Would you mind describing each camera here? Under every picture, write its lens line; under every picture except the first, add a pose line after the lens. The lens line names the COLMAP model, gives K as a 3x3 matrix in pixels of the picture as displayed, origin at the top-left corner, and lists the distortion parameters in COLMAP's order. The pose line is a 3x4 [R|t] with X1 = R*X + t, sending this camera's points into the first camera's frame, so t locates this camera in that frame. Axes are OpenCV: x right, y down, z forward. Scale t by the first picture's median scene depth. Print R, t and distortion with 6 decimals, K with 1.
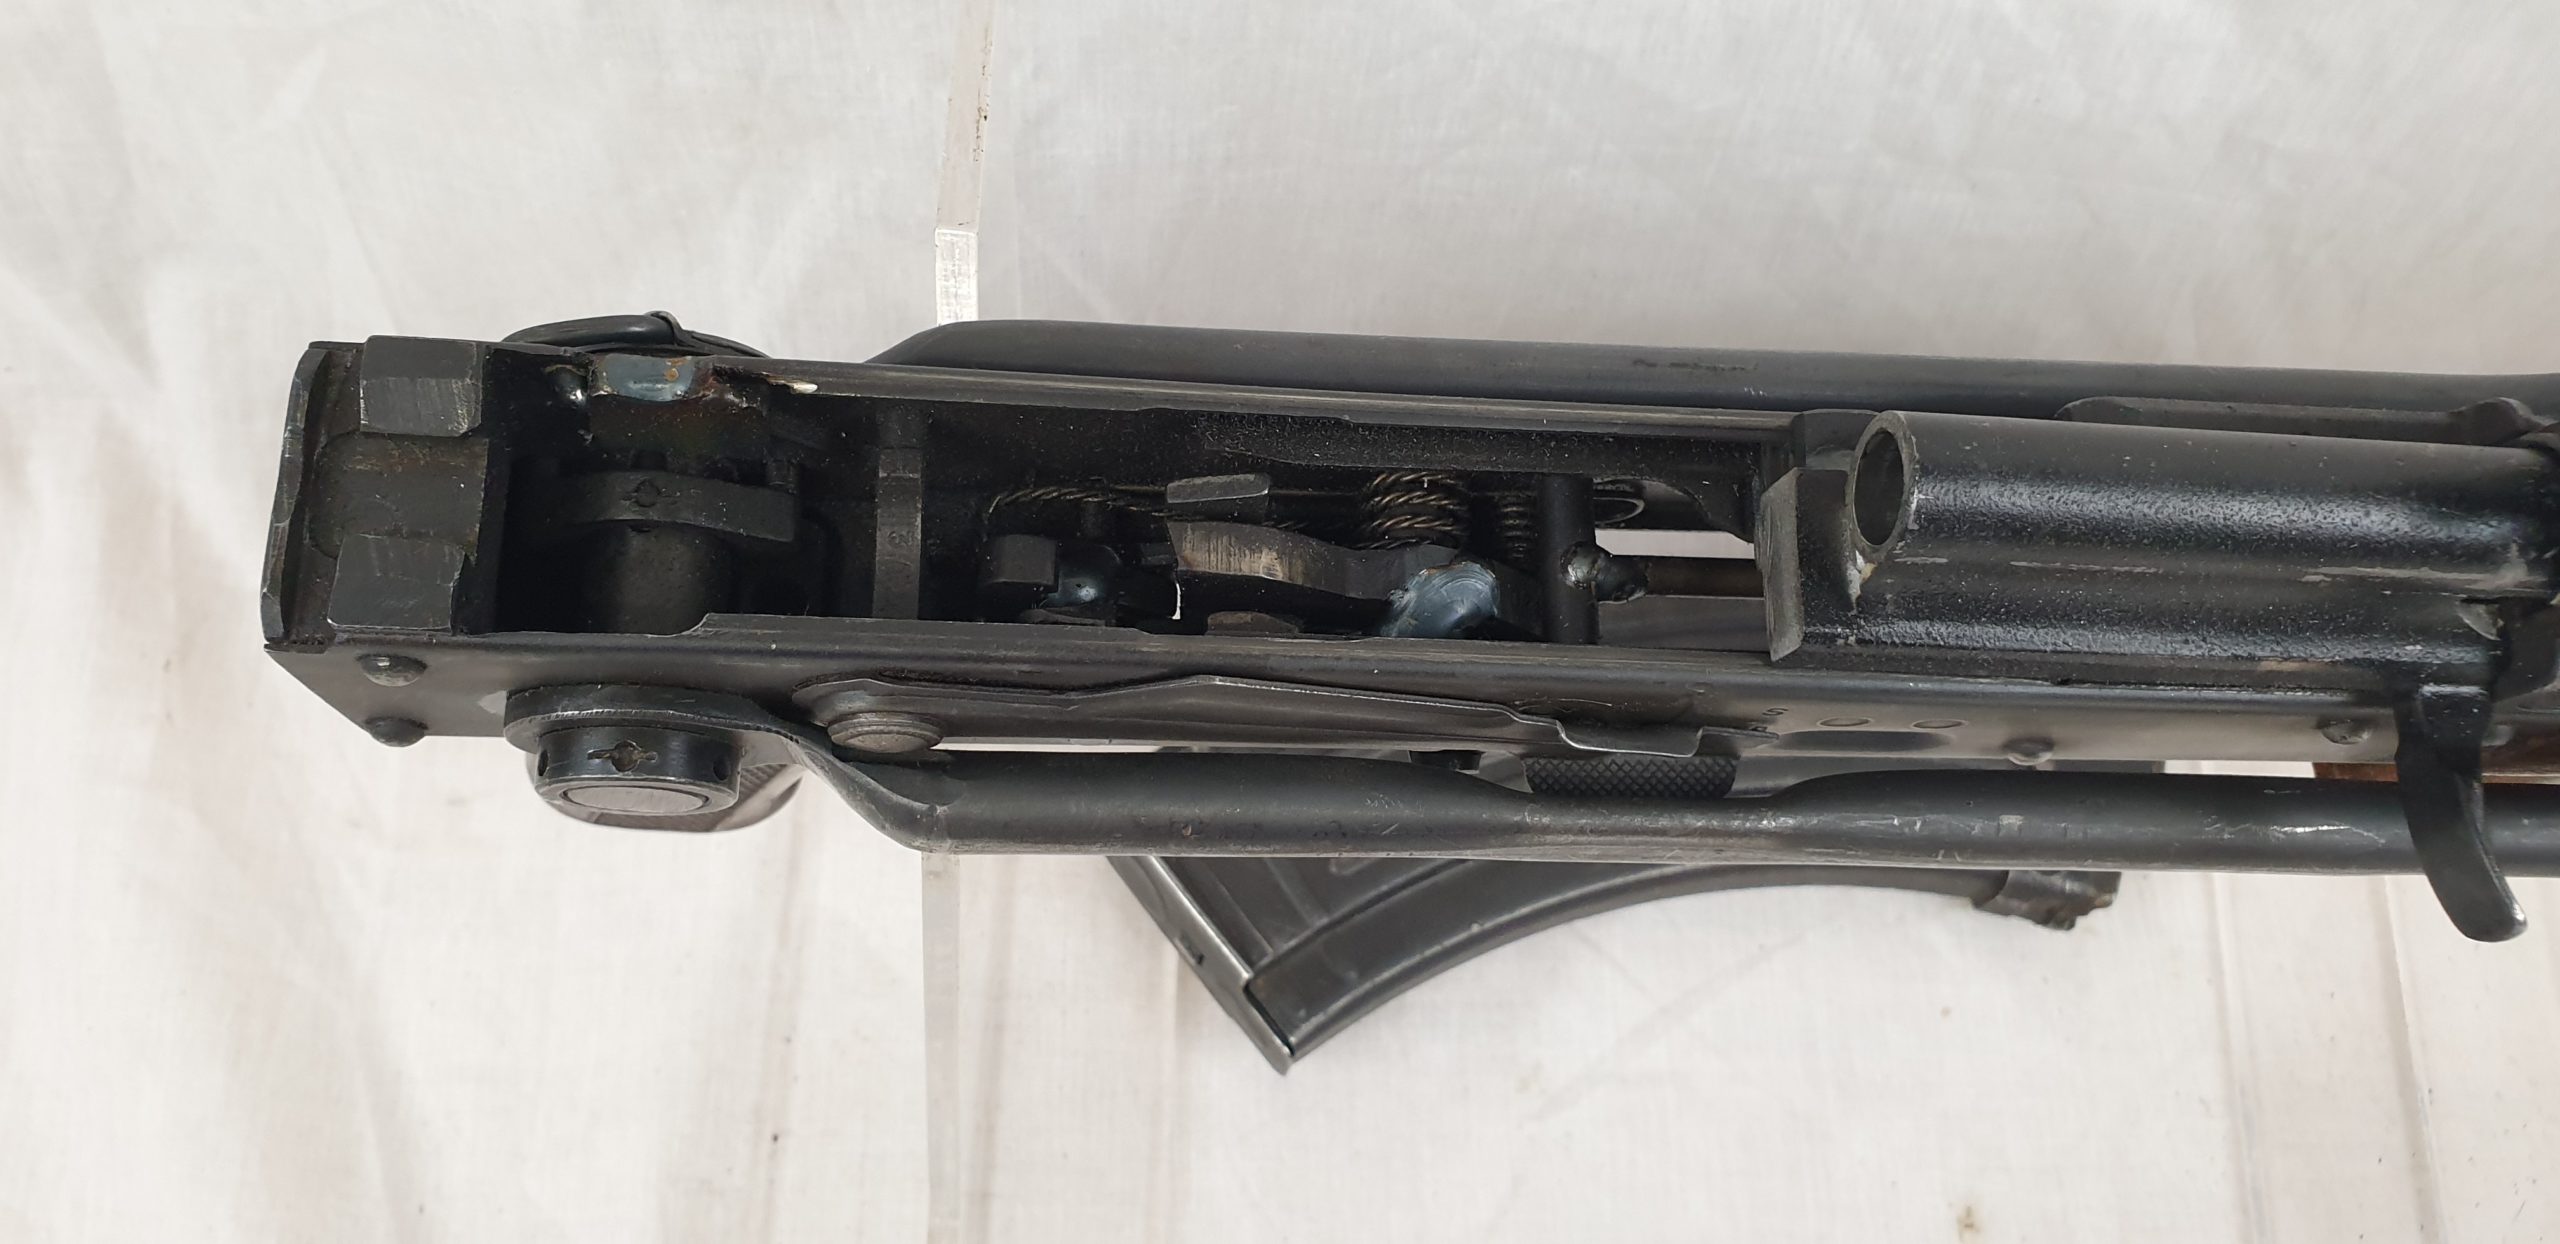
lens RADIAL K [[2007.5, 0, 1263.2], [0, 2007.5, 621.7], [0, 0, 1]] dist [-0.015170, 0.007129]
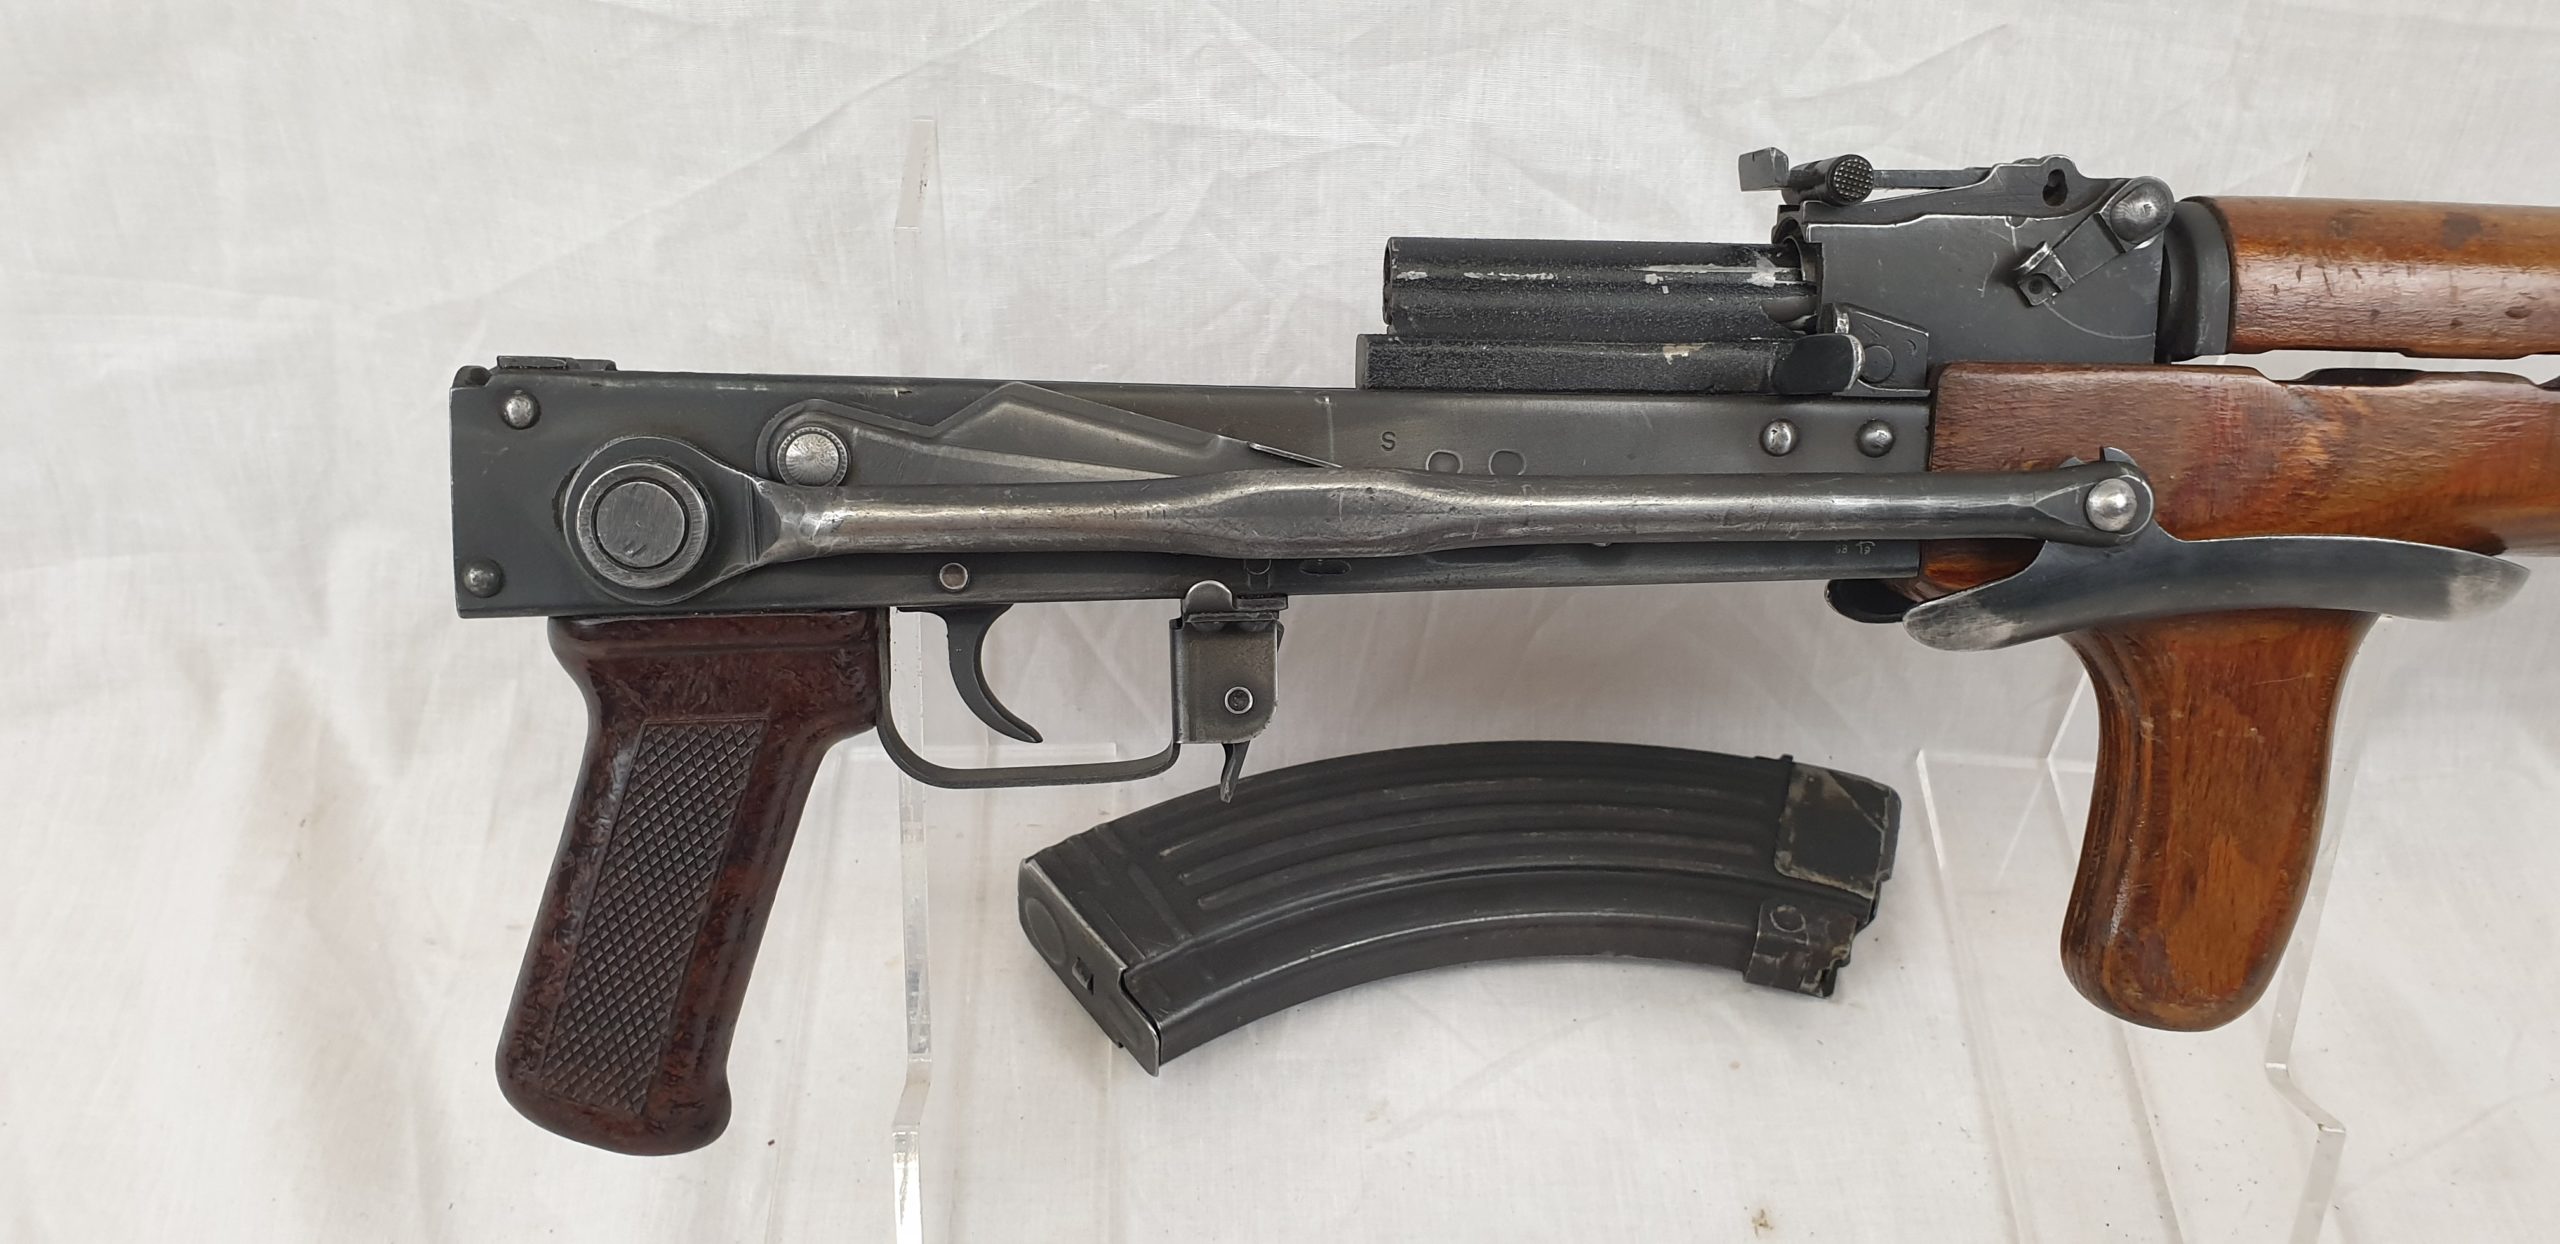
lens RADIAL K [[1873.3, 0, 1267.6], [0, 1873.3, 575.3], [0, 0, 1]] dist [0.026270, -0.016921]
pose [[0.998417, -0.050746, -0.024264, 0.115898], [0.038078, 0.927265, -0.372465, 0.361393], [0.041400, 0.370951, 0.927729, -0.169250]]
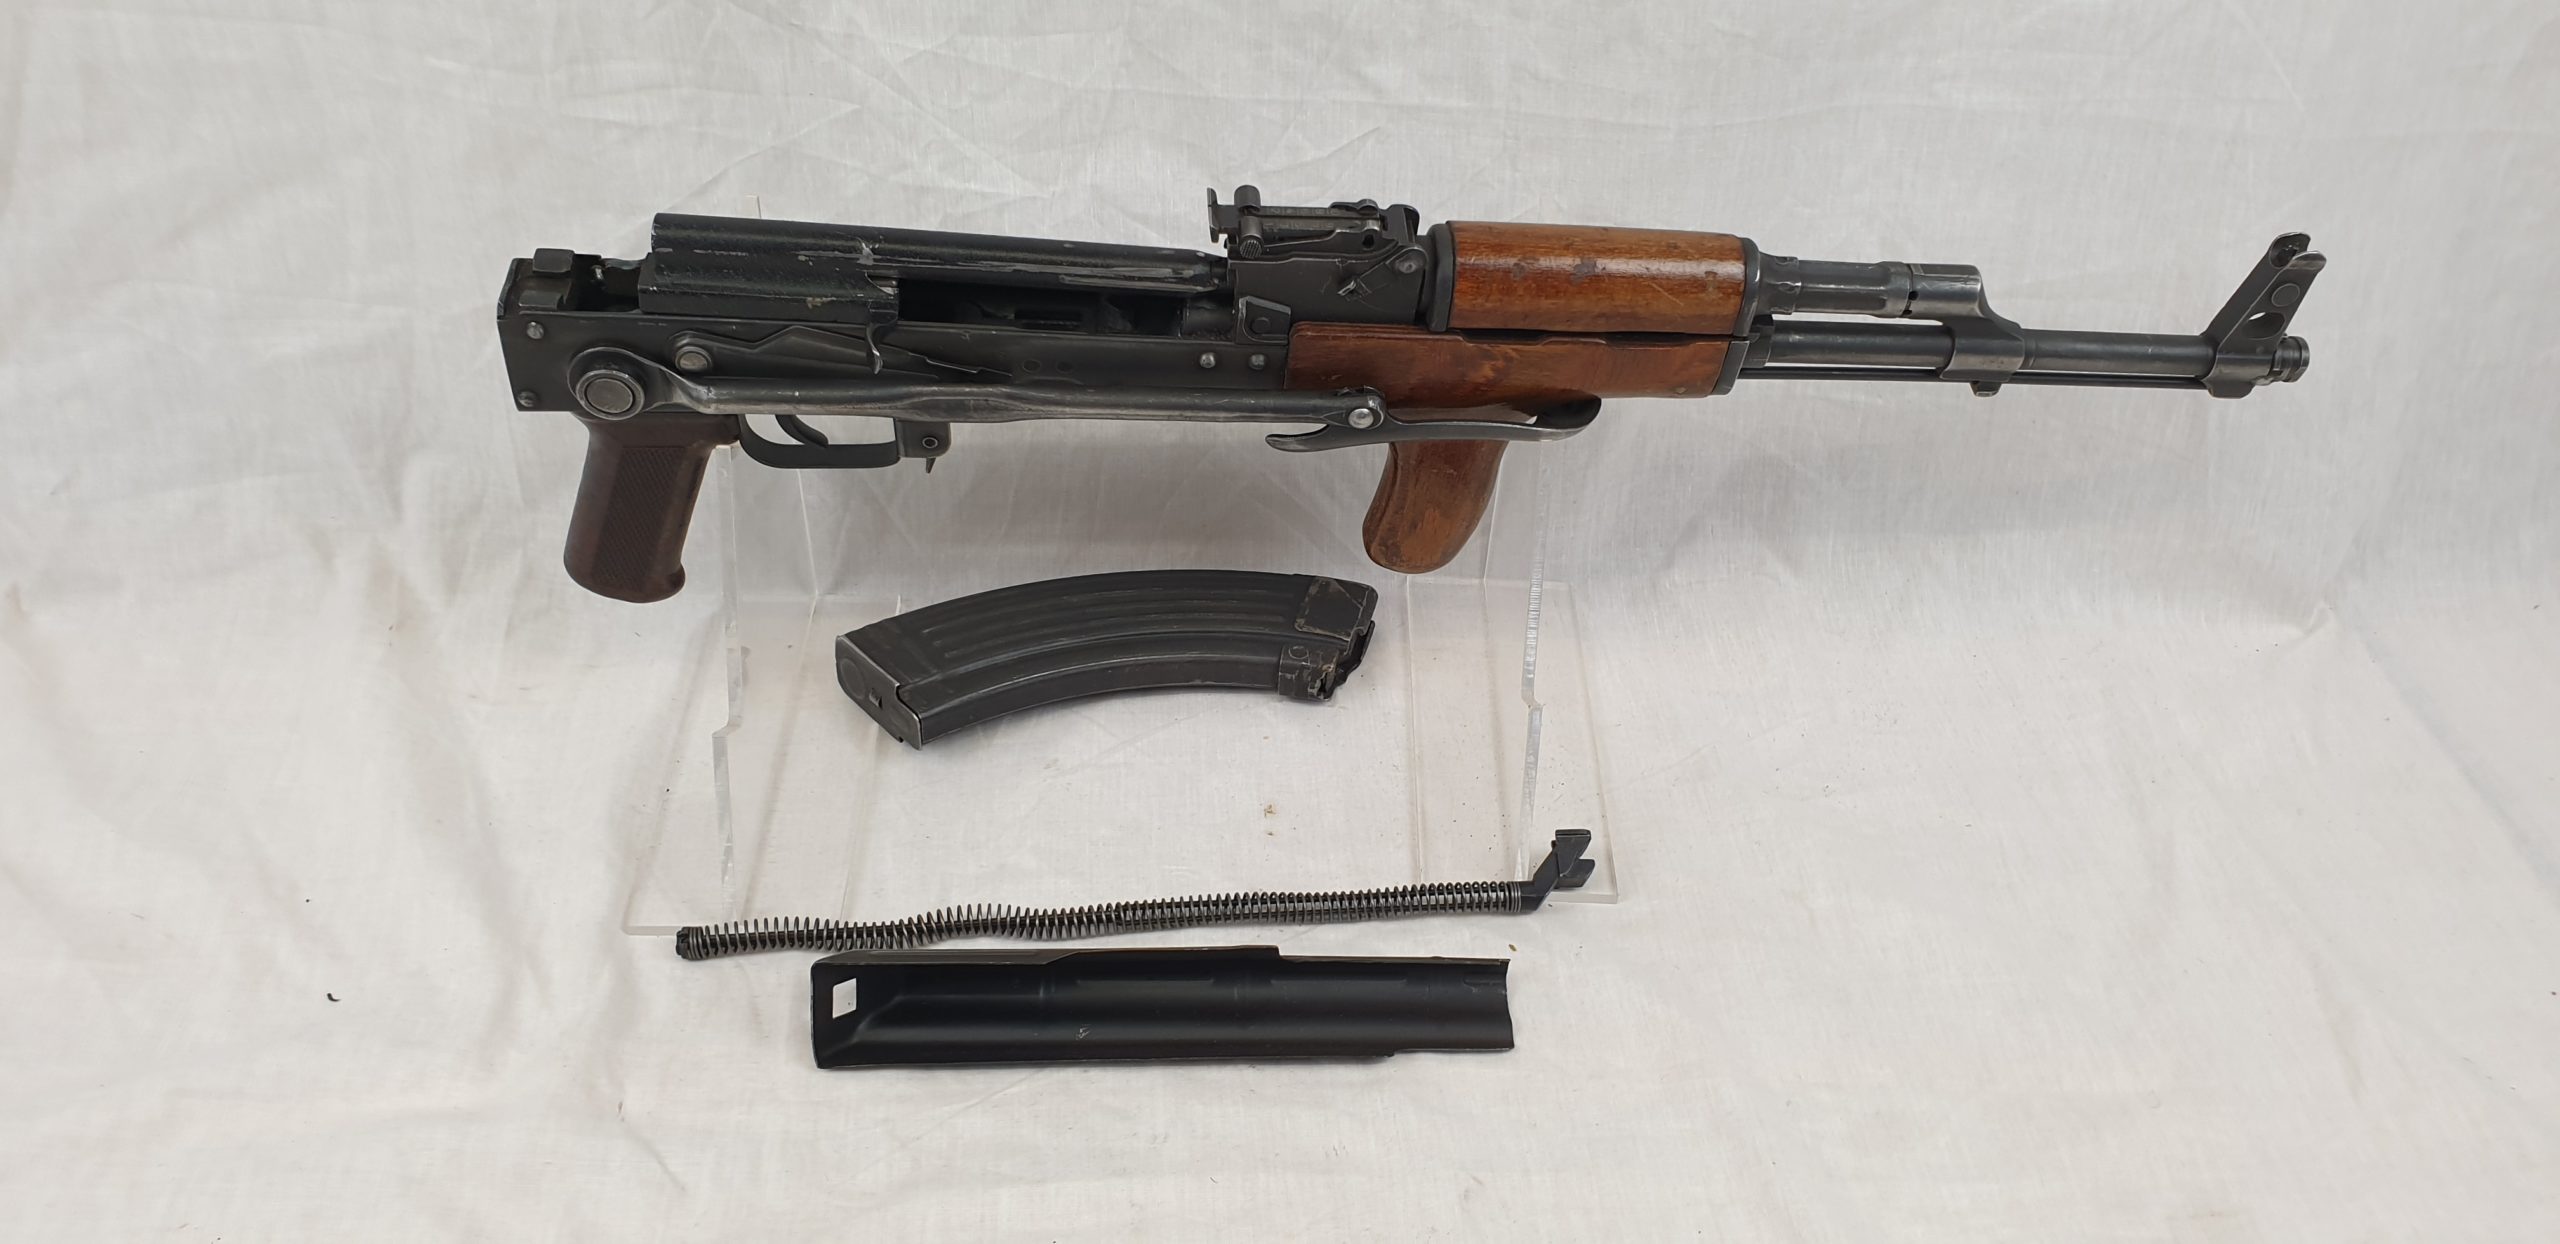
lens RADIAL K [[2007.5, 0, 1322.9], [0, 2007.5, 669.5], [0, 0, 1]] dist [-0.015170, 0.007129]
pose [[0.996861, -0.073746, 0.028790, 0.372339], [0.078906, 0.896088, -0.436807, 1.092033], [0.006415, 0.437708, 0.899094, -0.890057]]
